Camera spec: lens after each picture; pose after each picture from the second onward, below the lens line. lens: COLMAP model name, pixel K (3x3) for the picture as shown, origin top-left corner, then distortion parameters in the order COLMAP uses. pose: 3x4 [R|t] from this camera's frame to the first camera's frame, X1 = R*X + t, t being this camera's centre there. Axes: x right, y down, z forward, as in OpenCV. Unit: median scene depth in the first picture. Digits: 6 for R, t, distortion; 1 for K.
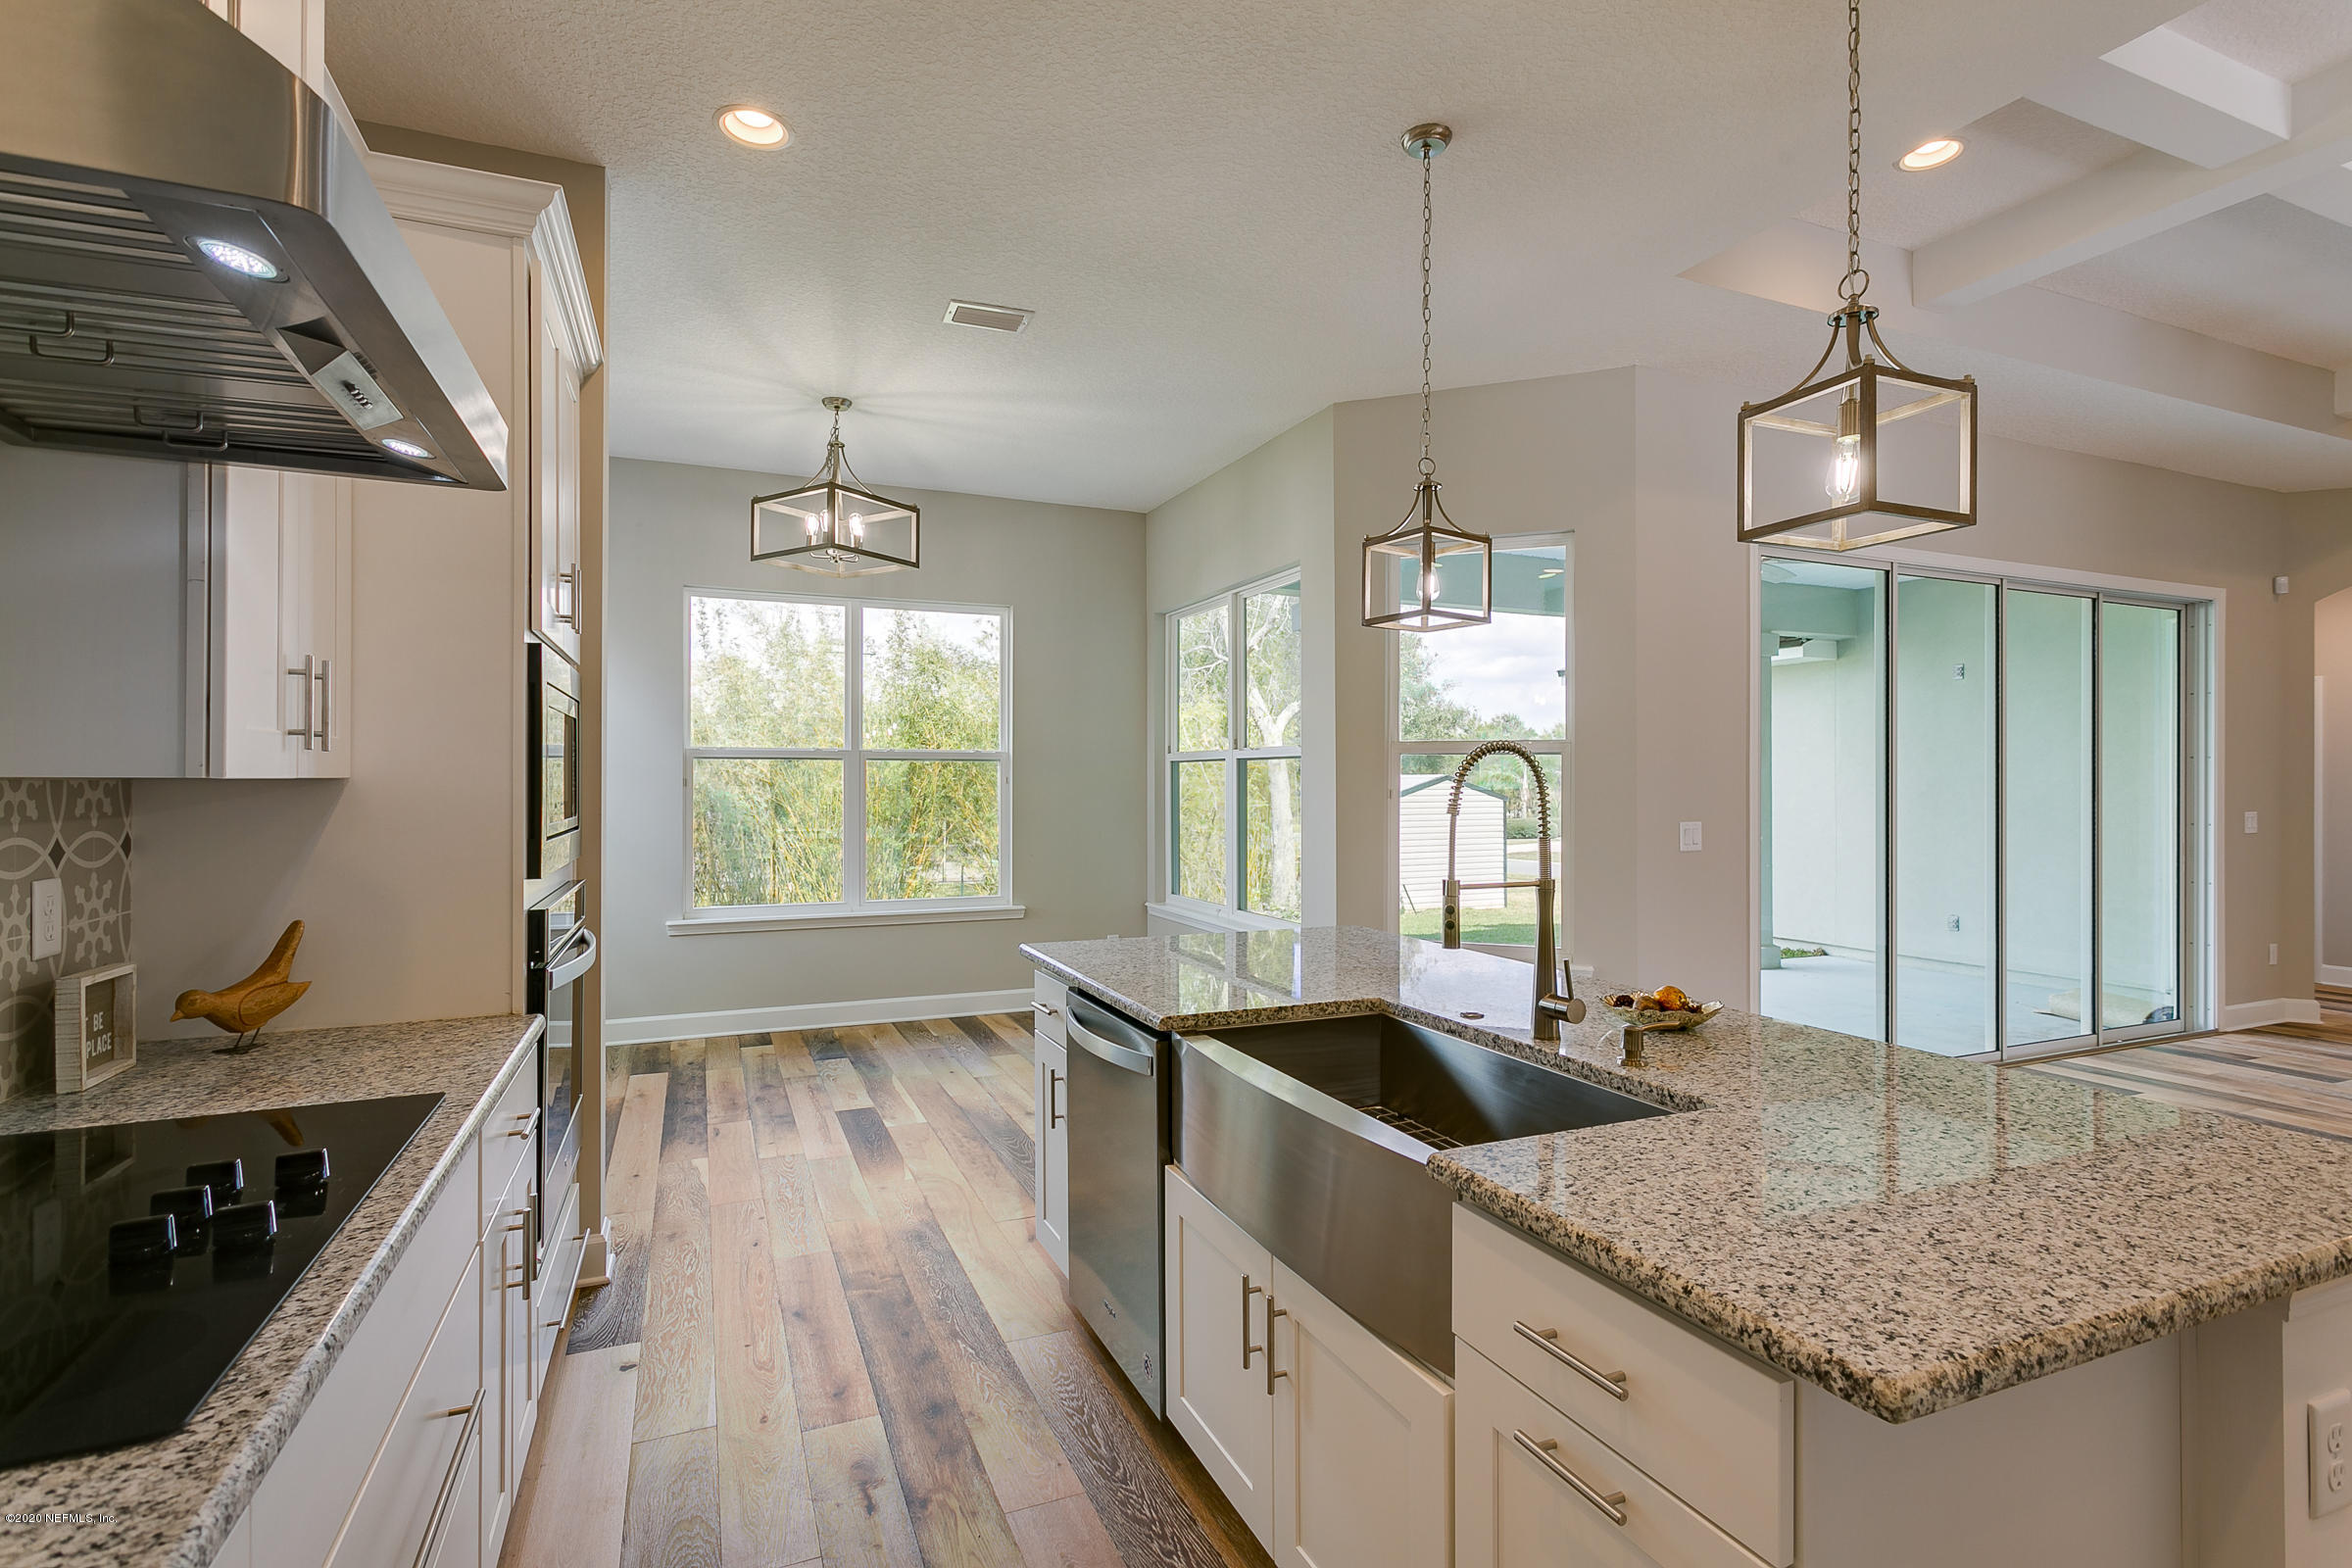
lens RADIAL K [[1108.9, 0, 1165.8], [0, 1108.9, 789.1], [0, 0, 1]] dist [-0.000645, 0.000359]
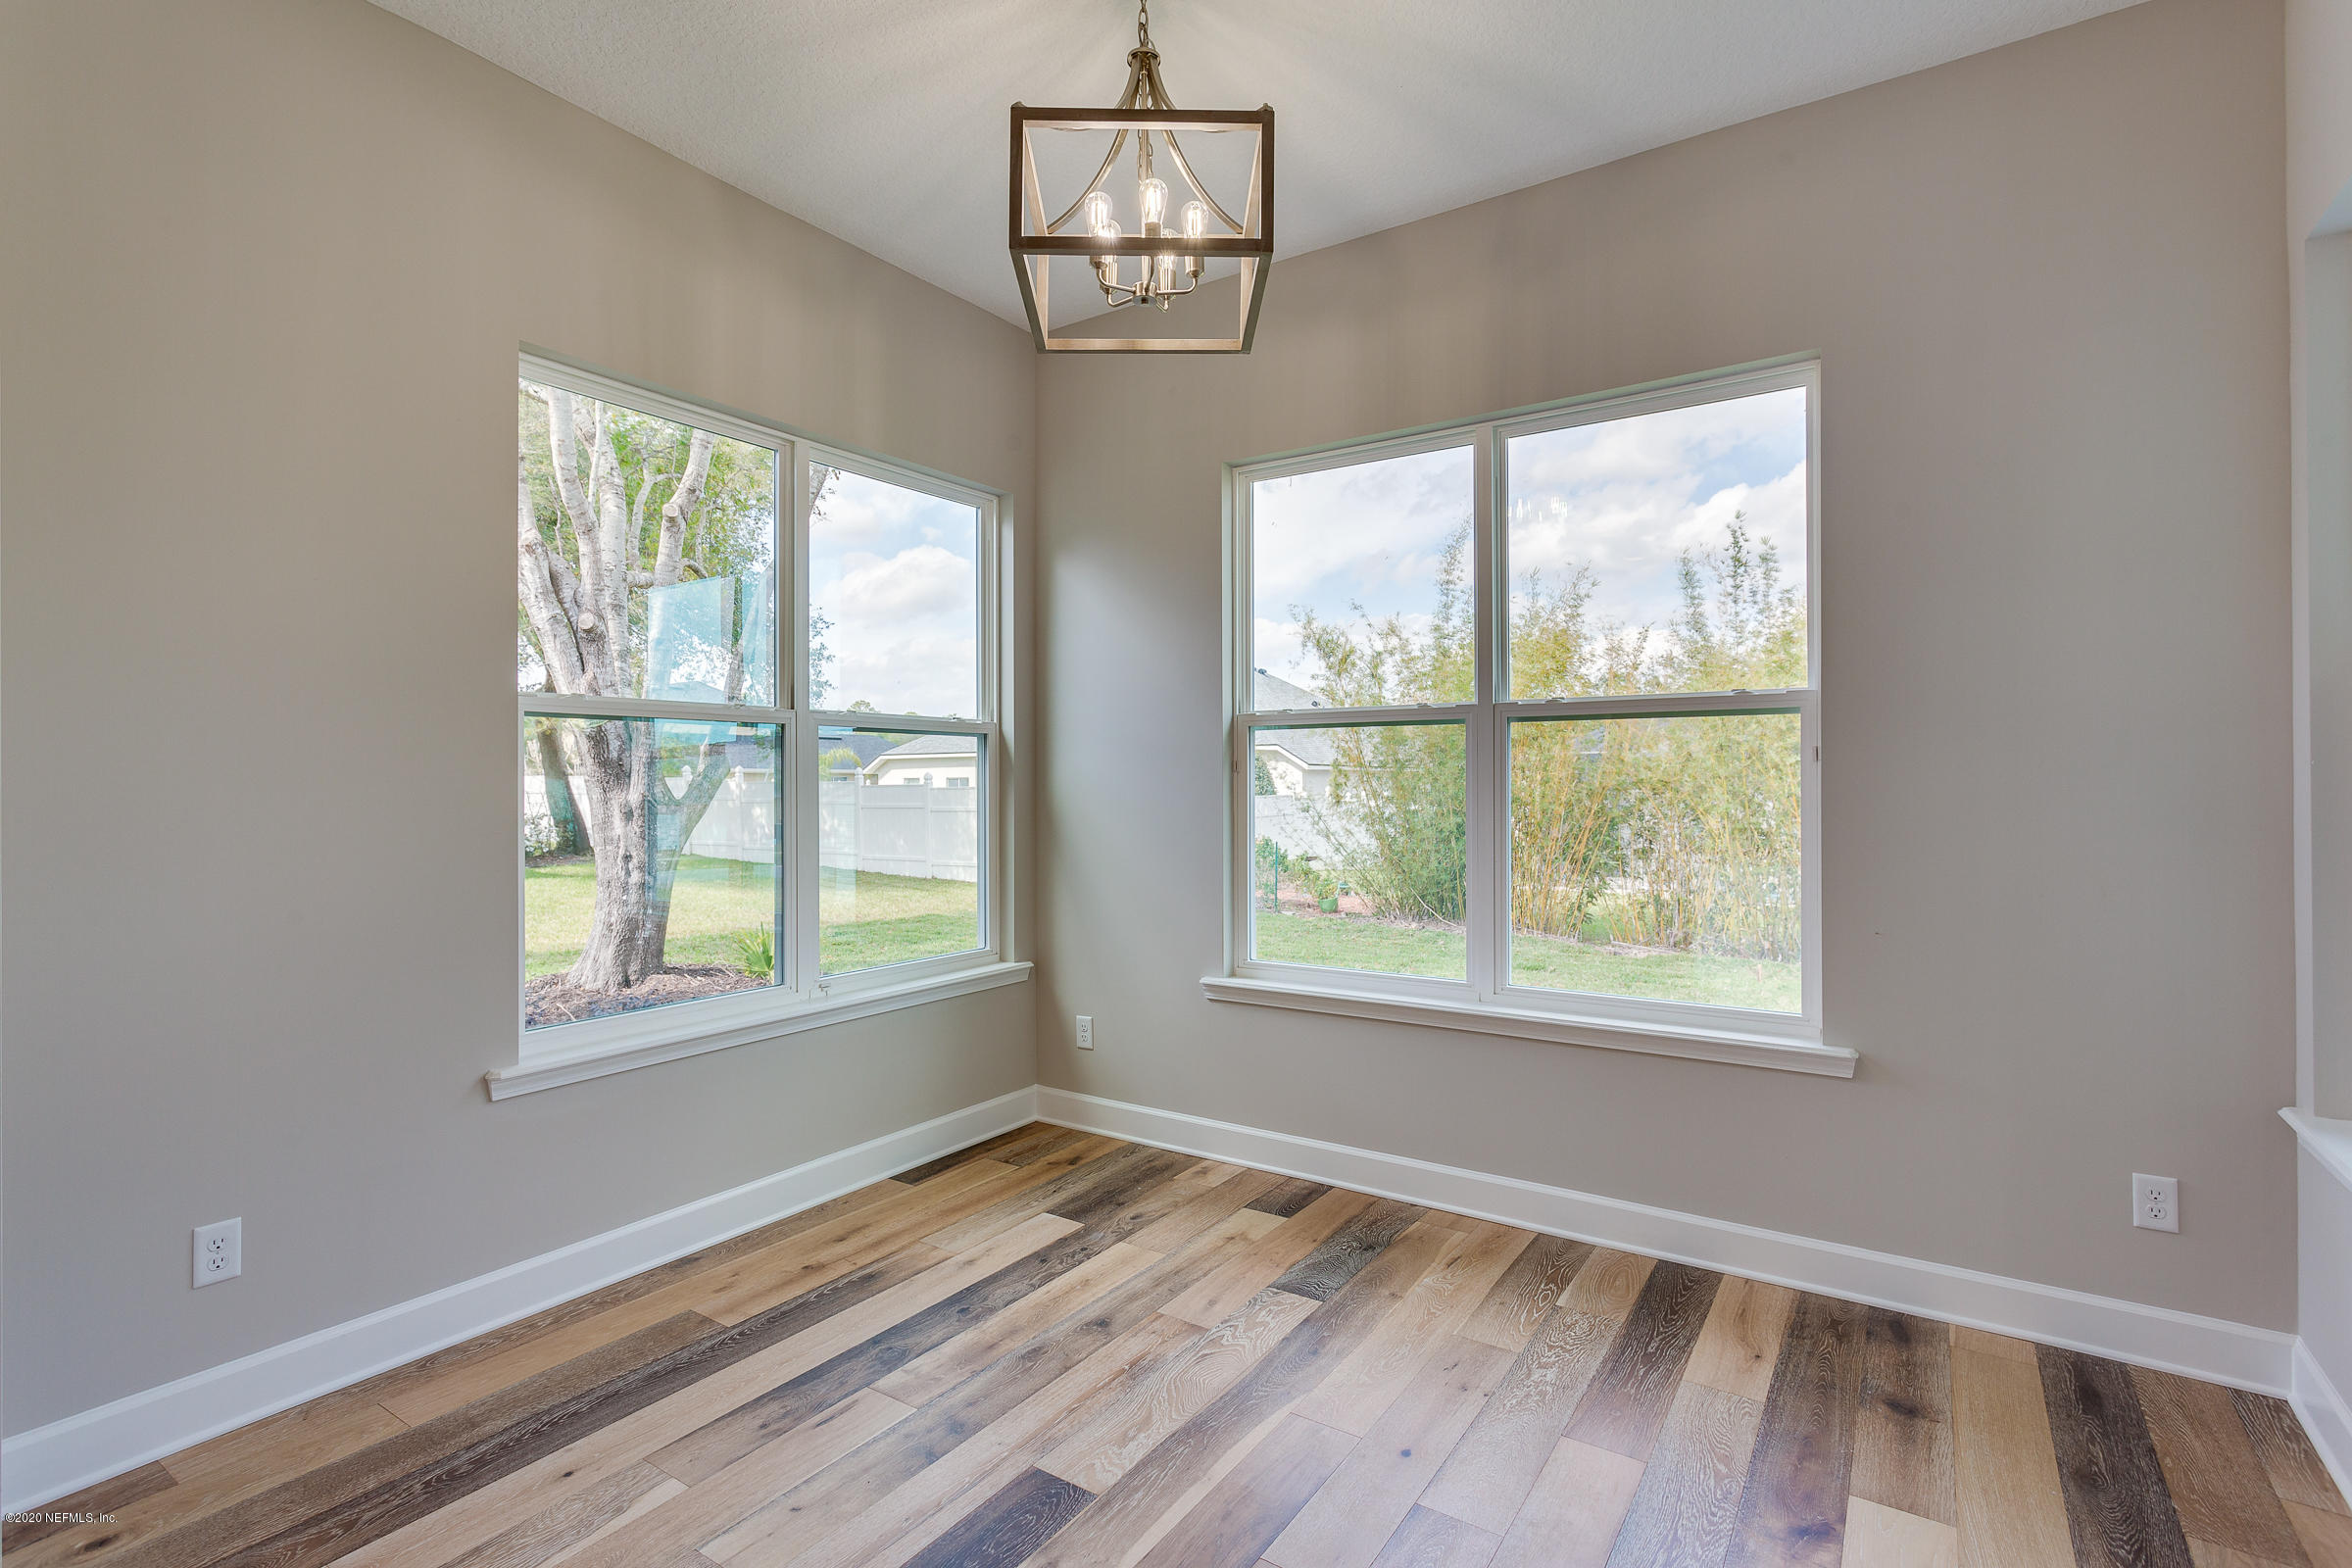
lens RADIAL K [[1108.9, 0, 1178.0], [0, 1108.9, 769.7], [0, 0, 1]] dist [-0.000645, 0.000359]
pose [[0.543836, -0.010923, -0.839120, 0.140863], [-0.001567, 0.999900, -0.014032, 0.008233], [0.839190, 0.008946, 0.543765, 0.903341]]
